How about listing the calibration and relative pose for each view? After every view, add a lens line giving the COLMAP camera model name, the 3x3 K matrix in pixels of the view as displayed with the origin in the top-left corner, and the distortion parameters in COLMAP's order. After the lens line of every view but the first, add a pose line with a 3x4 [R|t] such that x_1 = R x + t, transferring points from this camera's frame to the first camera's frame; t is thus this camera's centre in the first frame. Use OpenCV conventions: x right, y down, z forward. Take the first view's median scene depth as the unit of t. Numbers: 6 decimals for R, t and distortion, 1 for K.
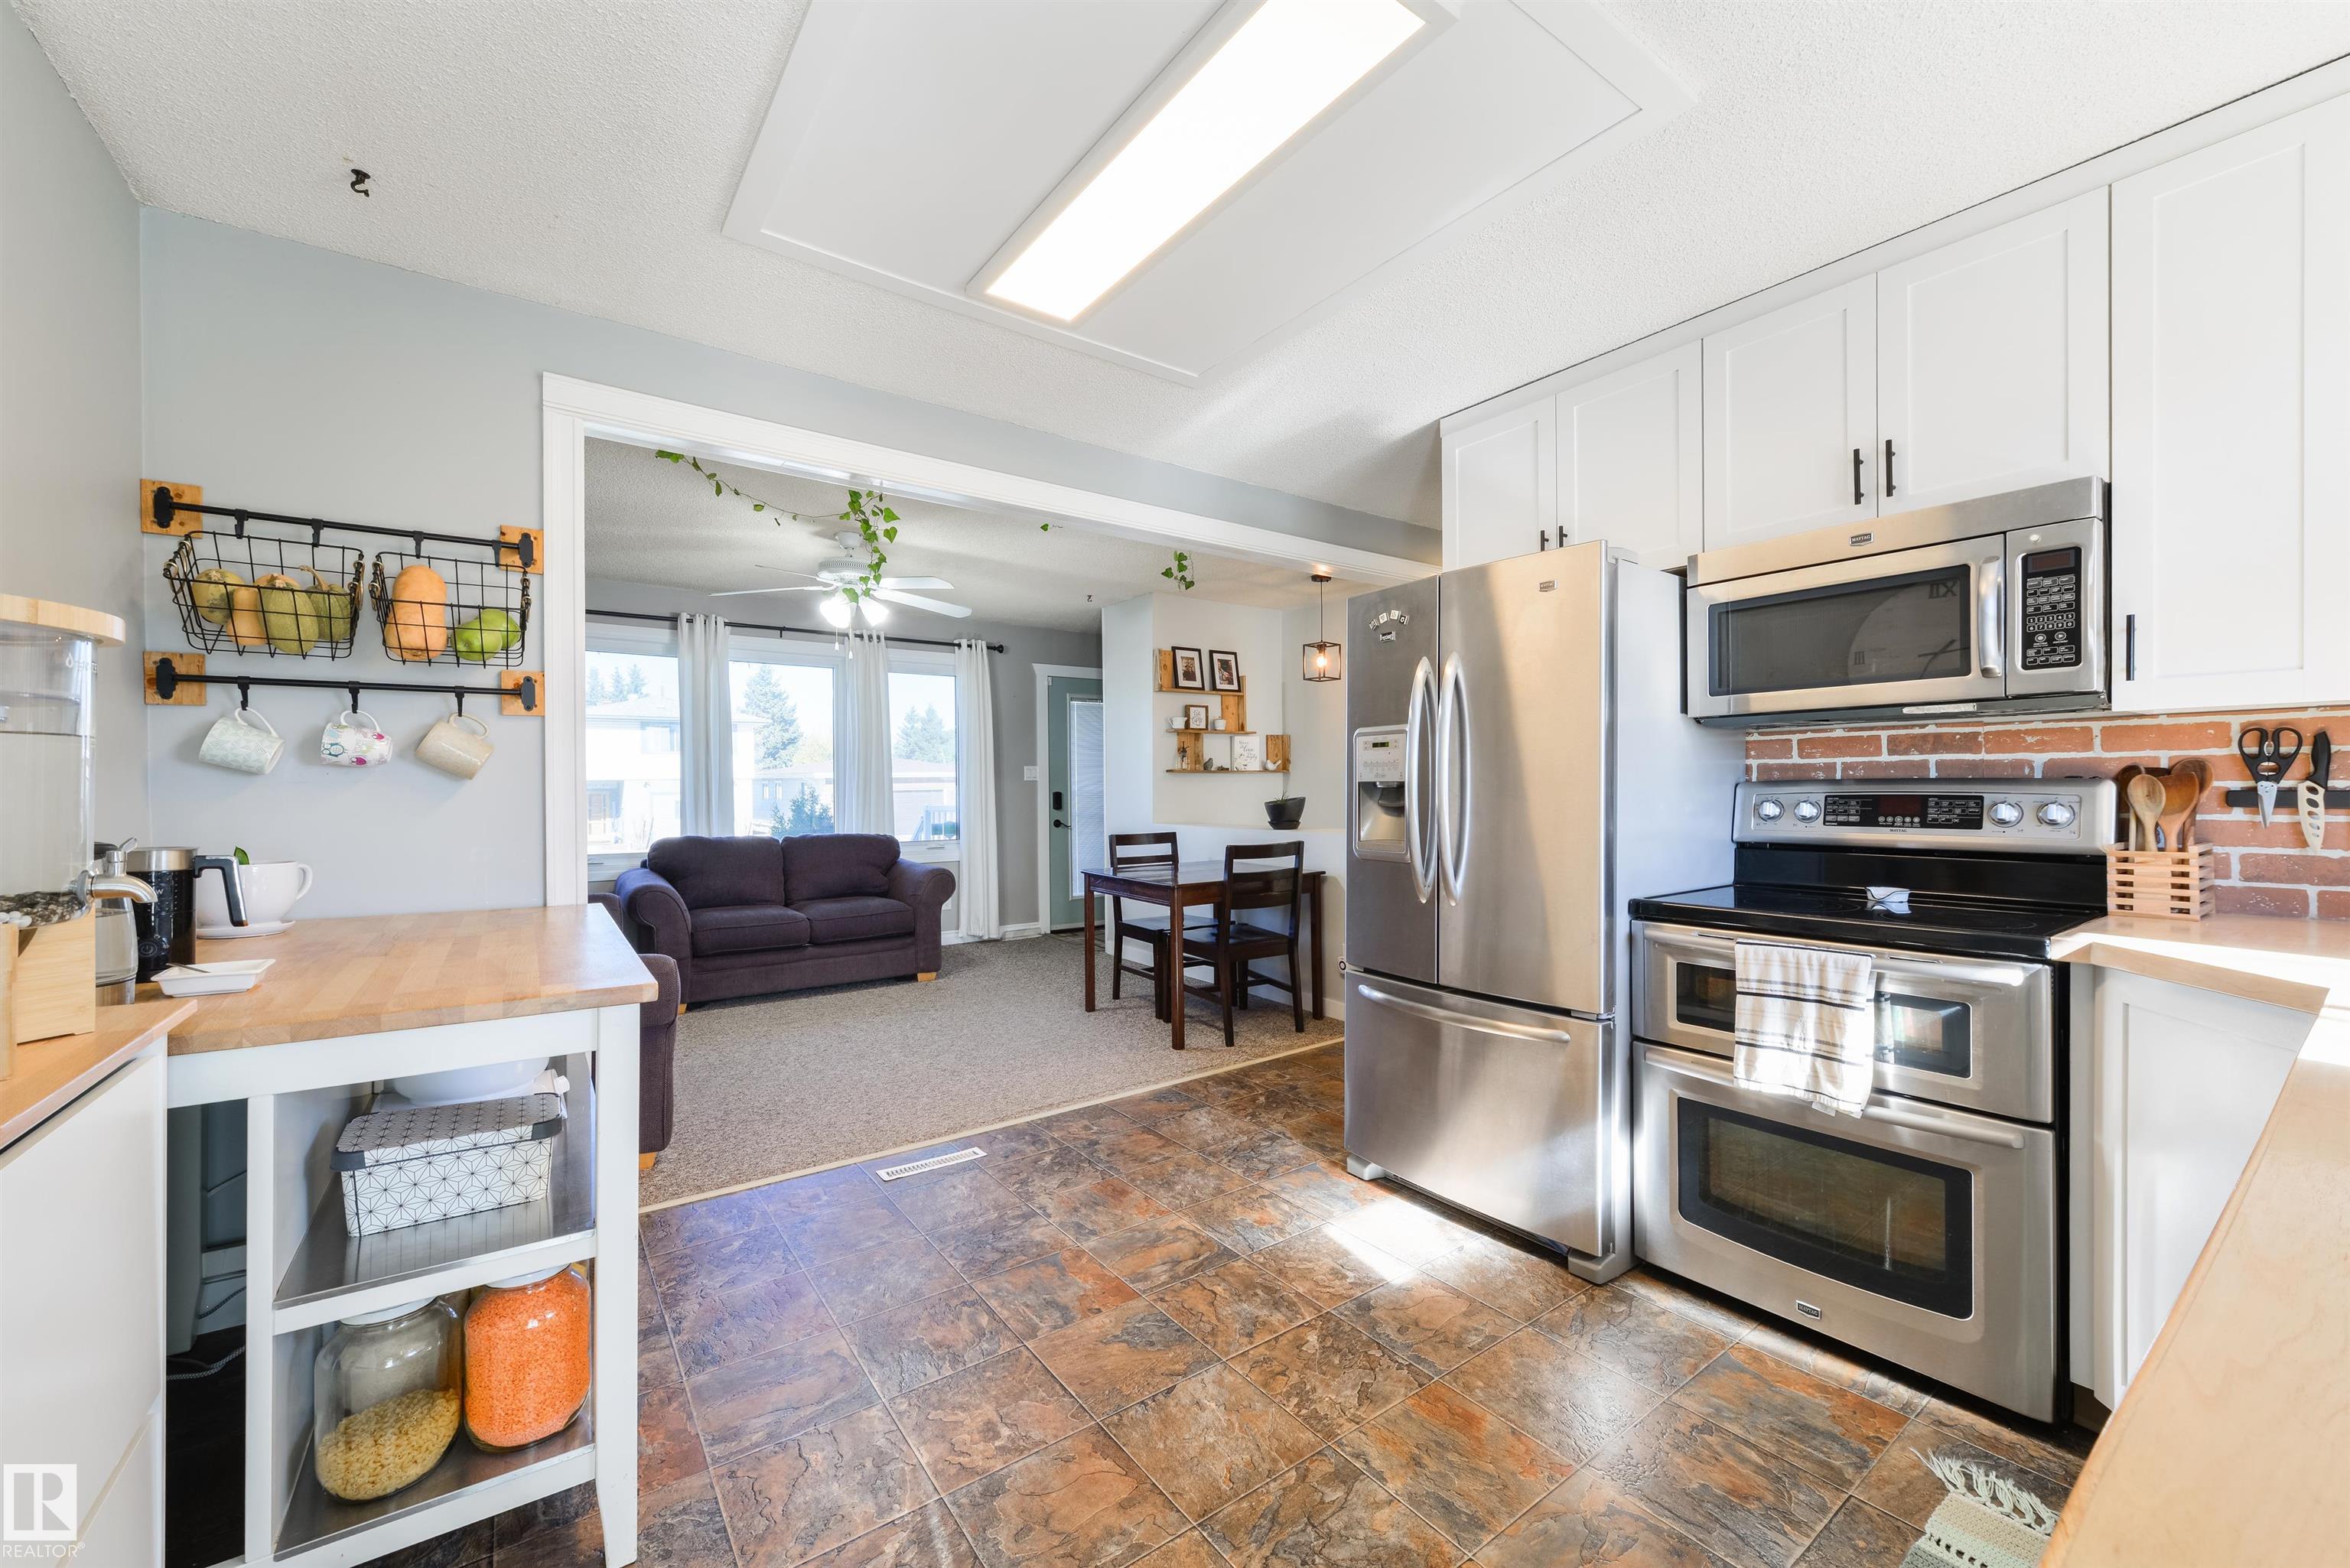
lens RADIAL K [[924.8, 0, 1191.0], [0, 924.8, 789.6], [0, 0, 1]] dist [0.001197, -0.002183]
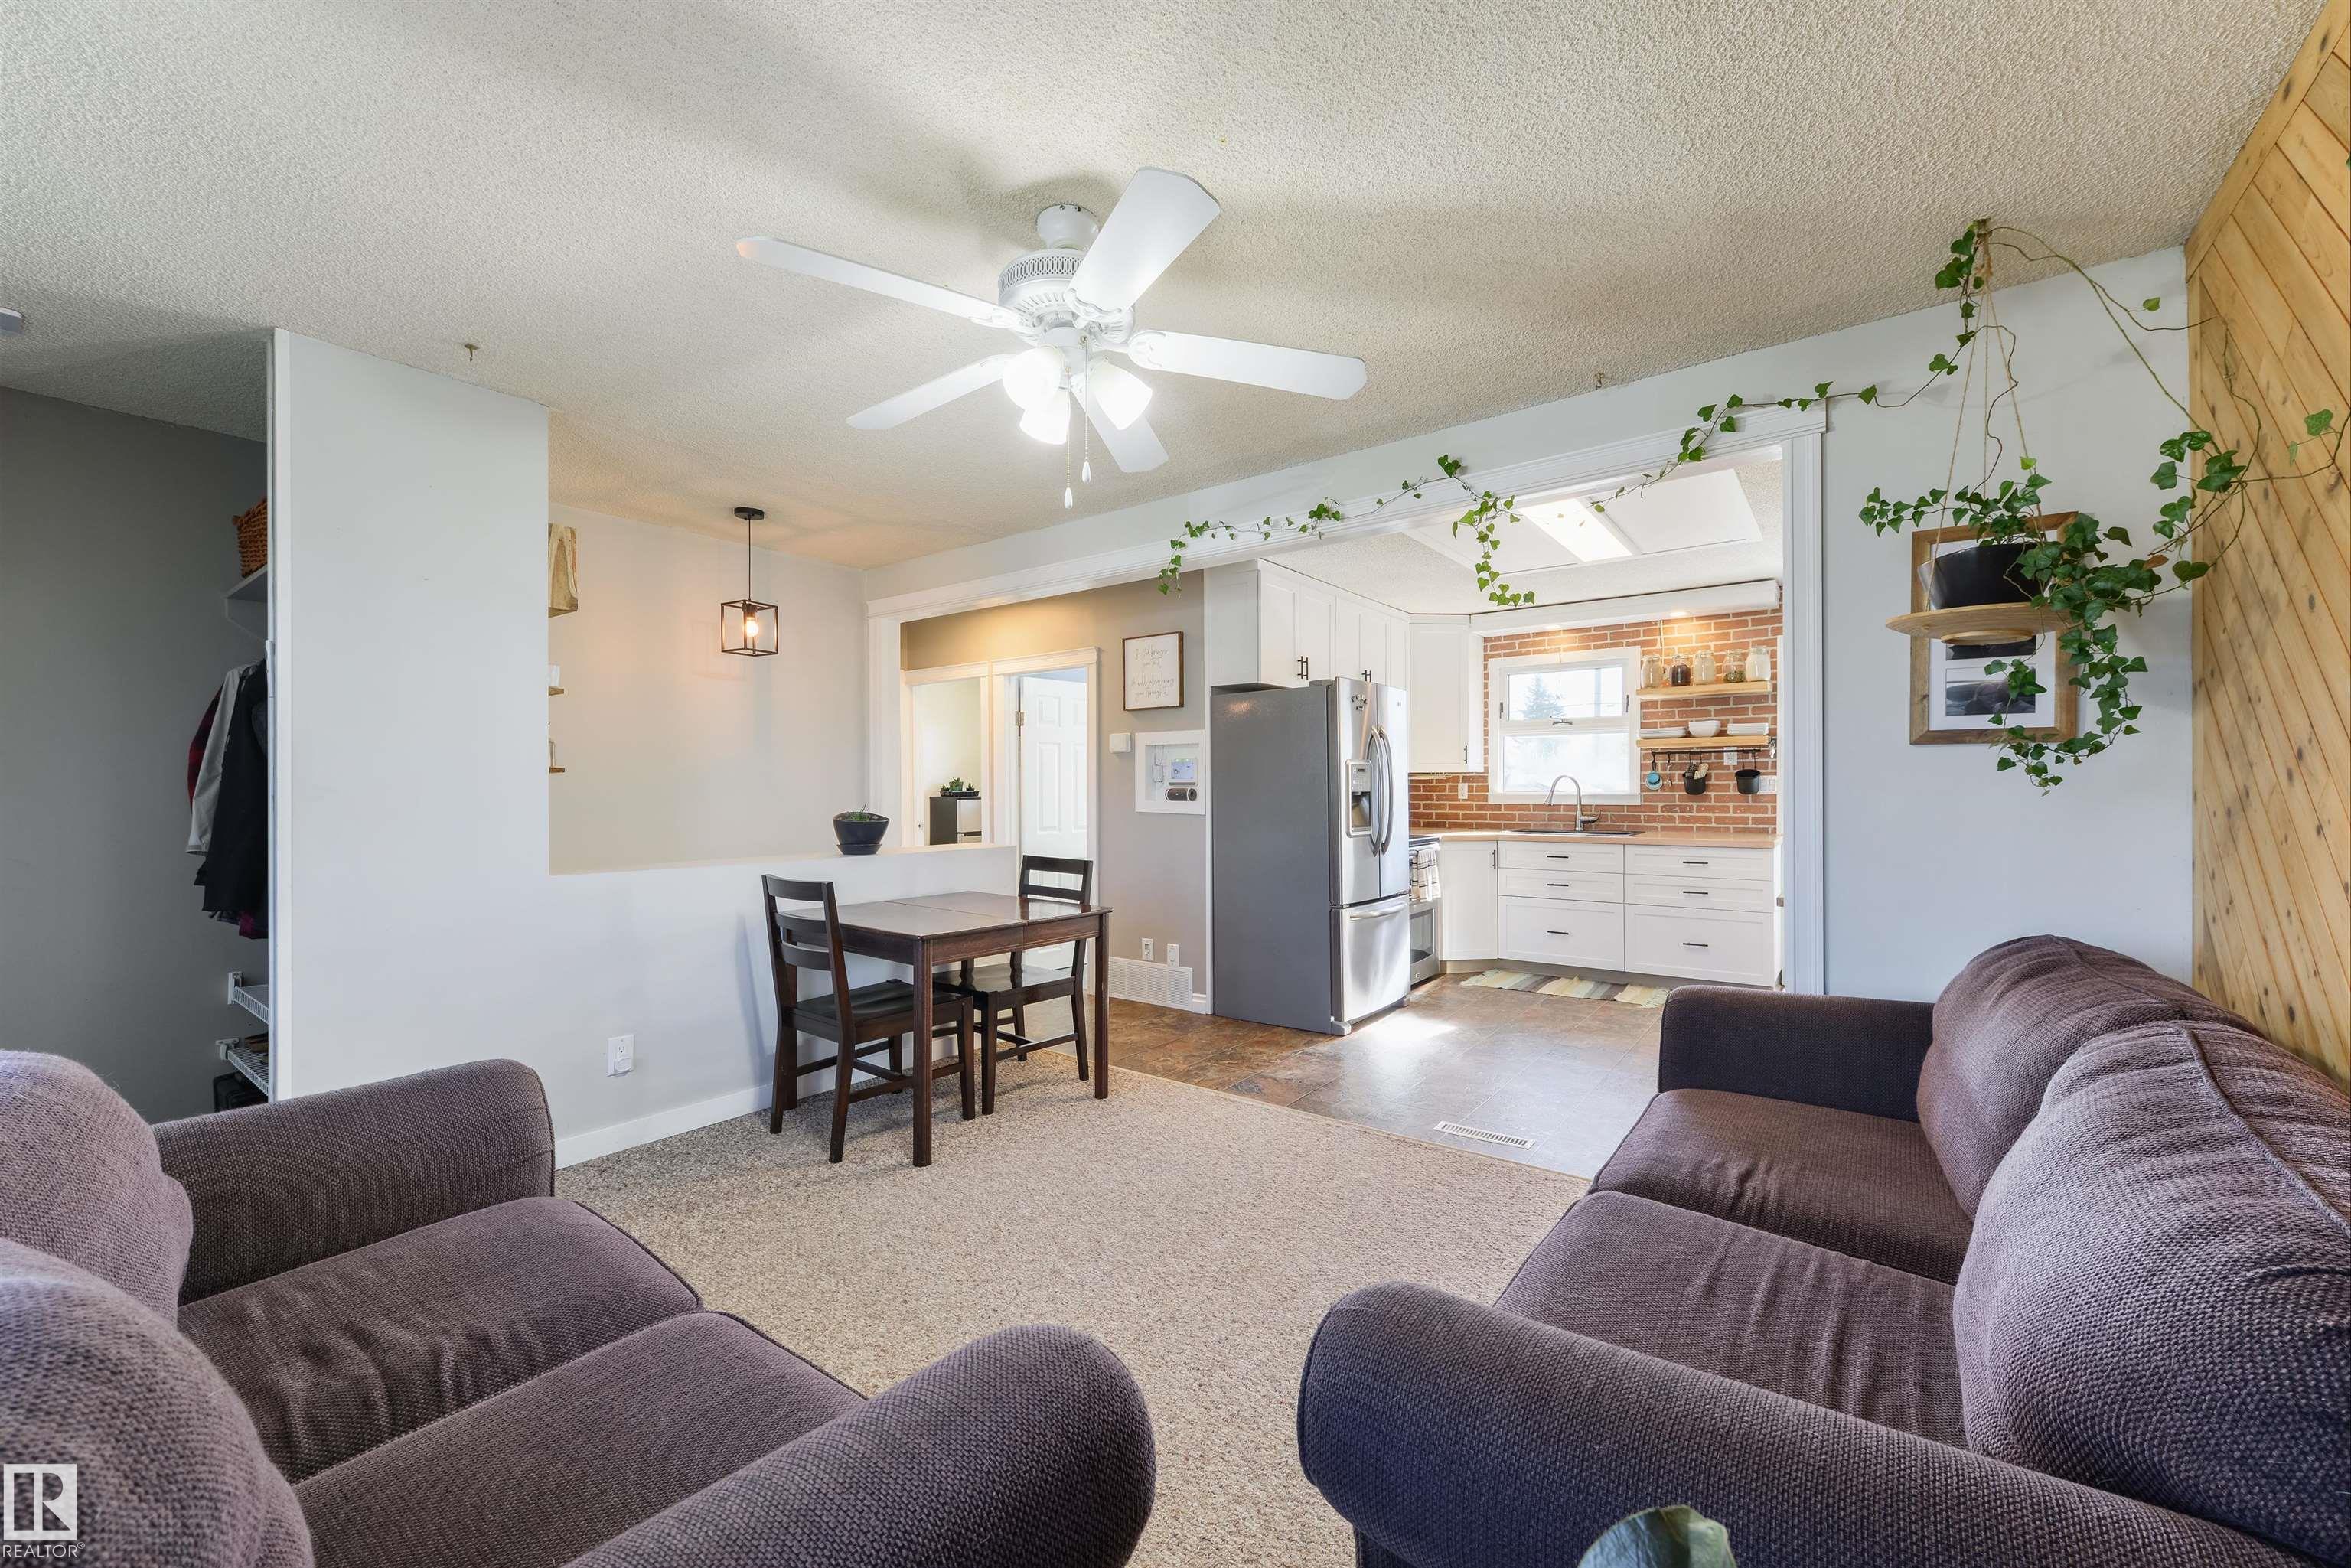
lens RADIAL K [[925.2, 0, 1186.1], [0, 925.2, 792.5], [0, 0, 1]] dist [0.001197, -0.002183]
pose [[-0.292906, 0.006546, 0.956119, -0.643286], [0.011726, 0.999926, -0.003254, -0.002406], [-0.956069, 0.010258, -0.292961, 0.866550]]
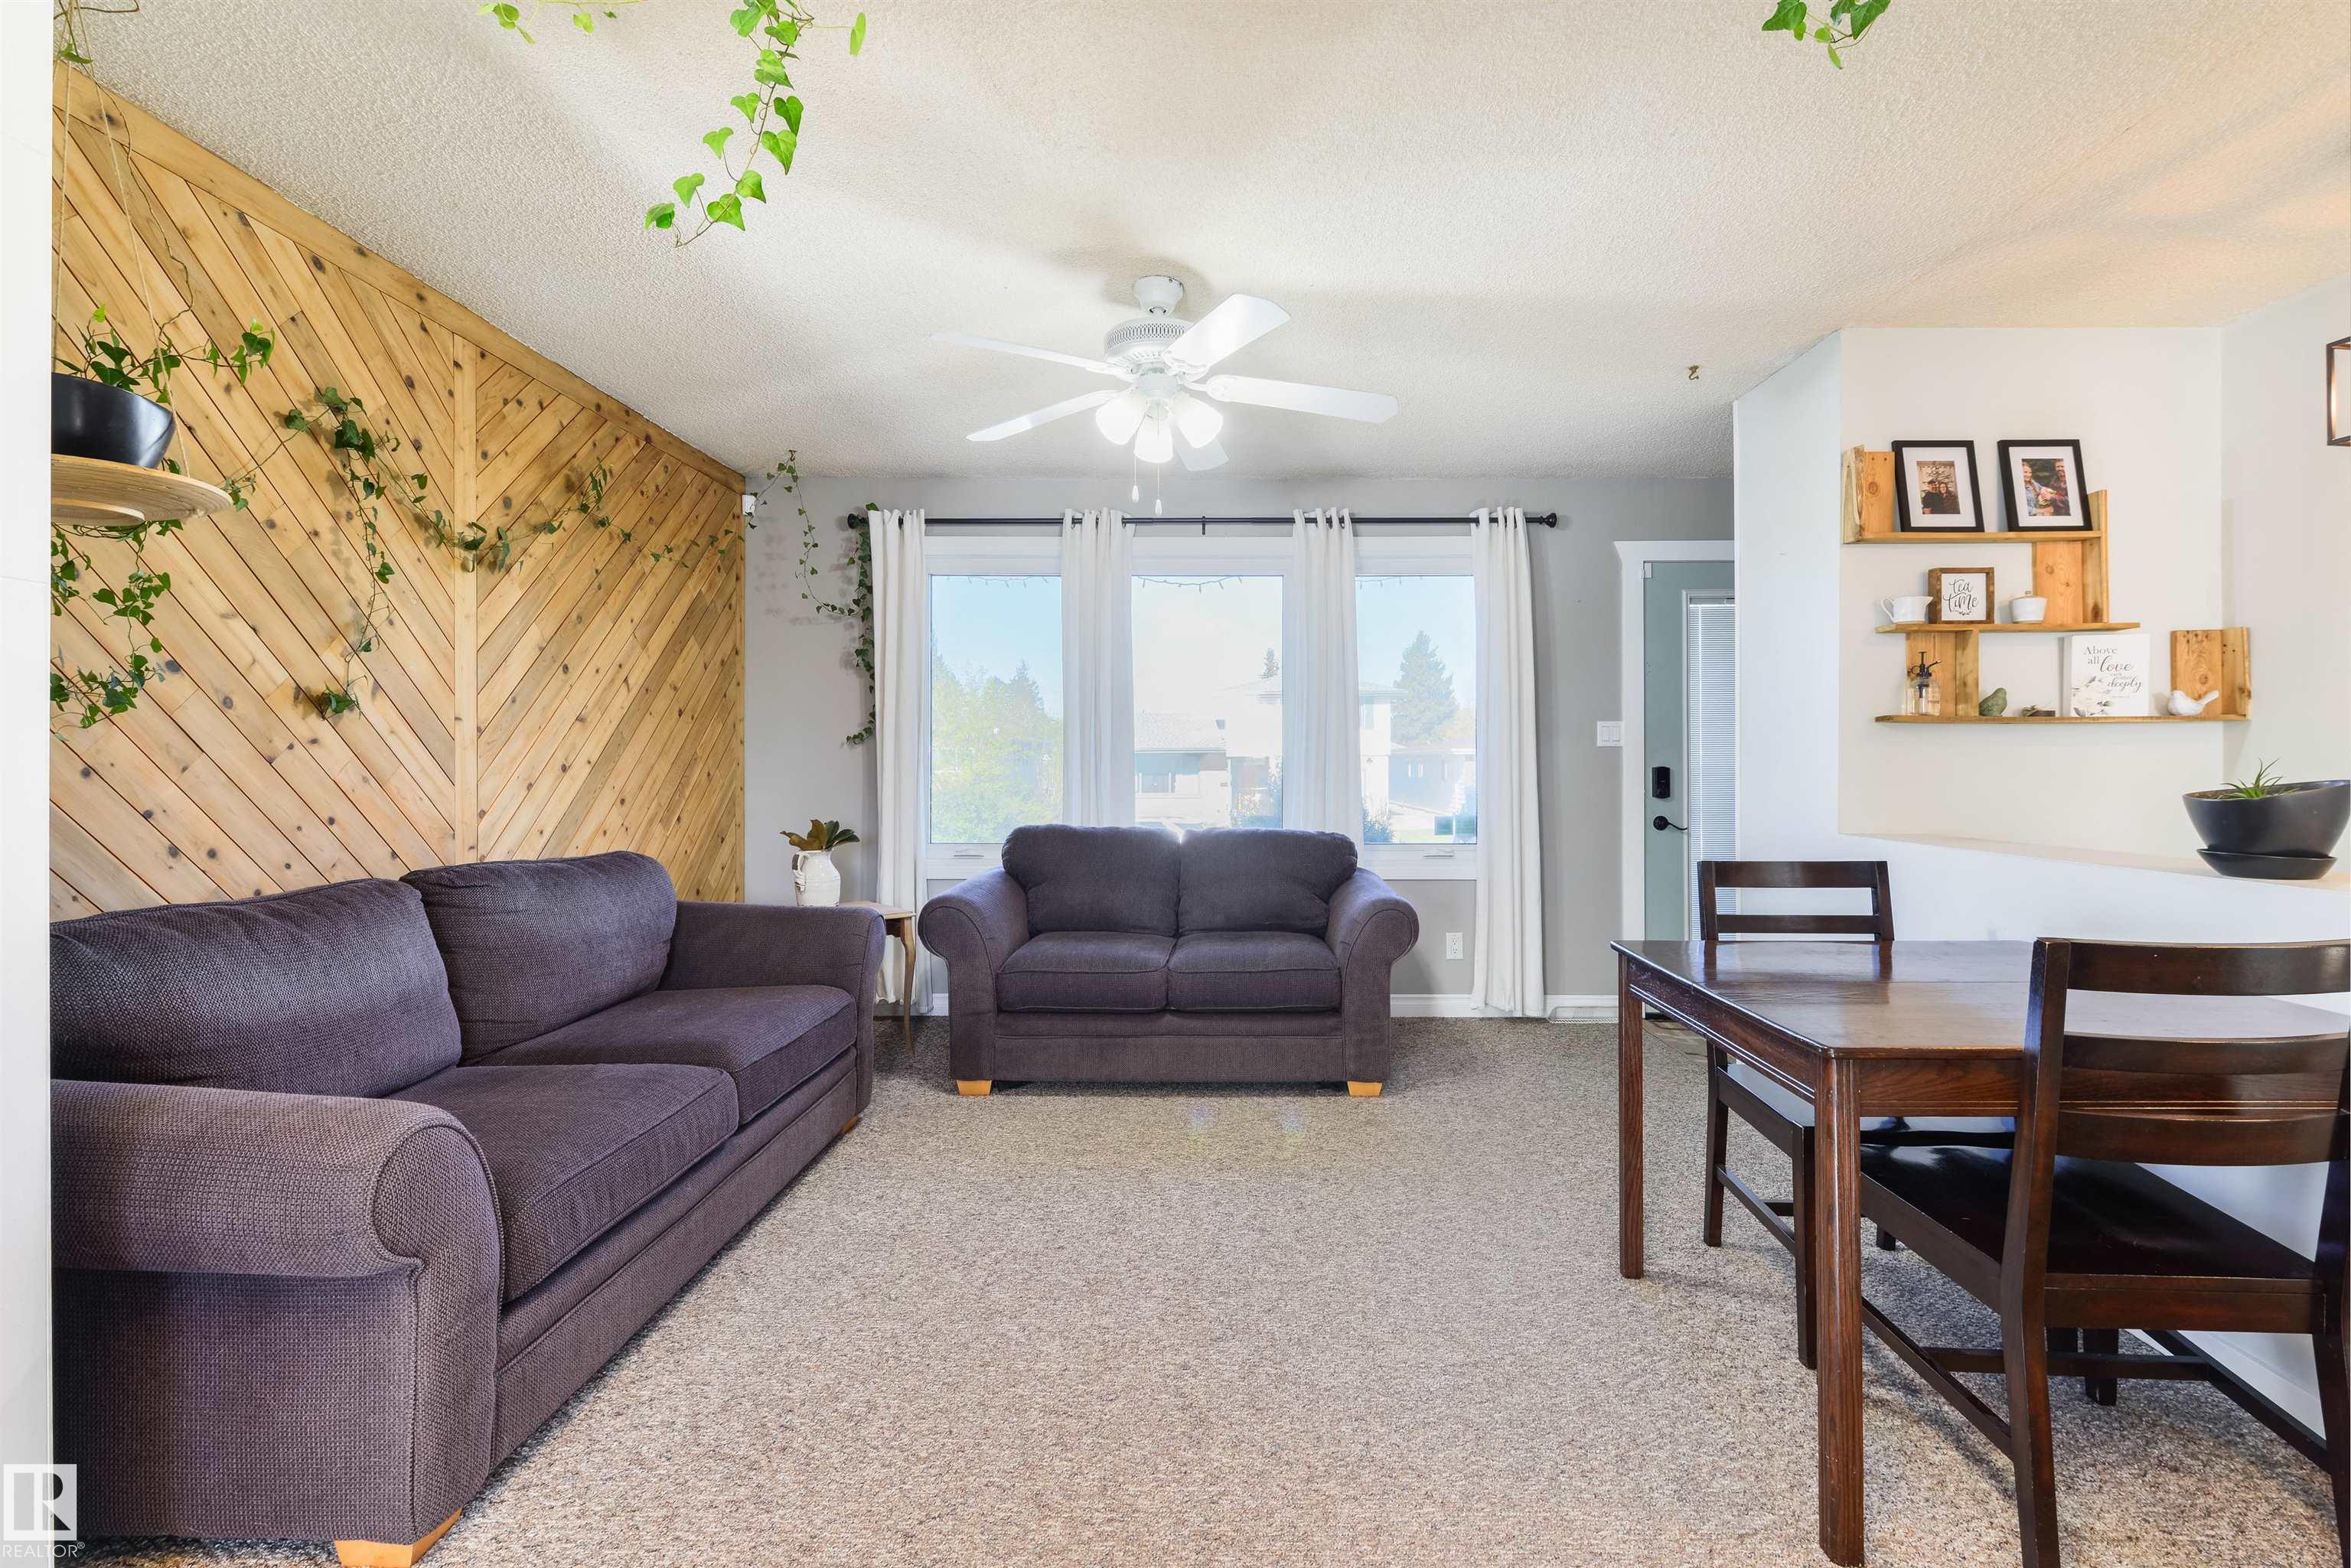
lens RADIAL K [[1037.3, 0, 1212.8], [0, 1037.3, 766.7], [0, 0, 1]] dist [0.002526, -0.001626]
pose [[0.801203, 0.006196, -0.598361, 0.018605], [-0.007509, 0.999972, 0.000300, 0.005534], [0.598346, 0.004253, 0.801226, 0.427174]]
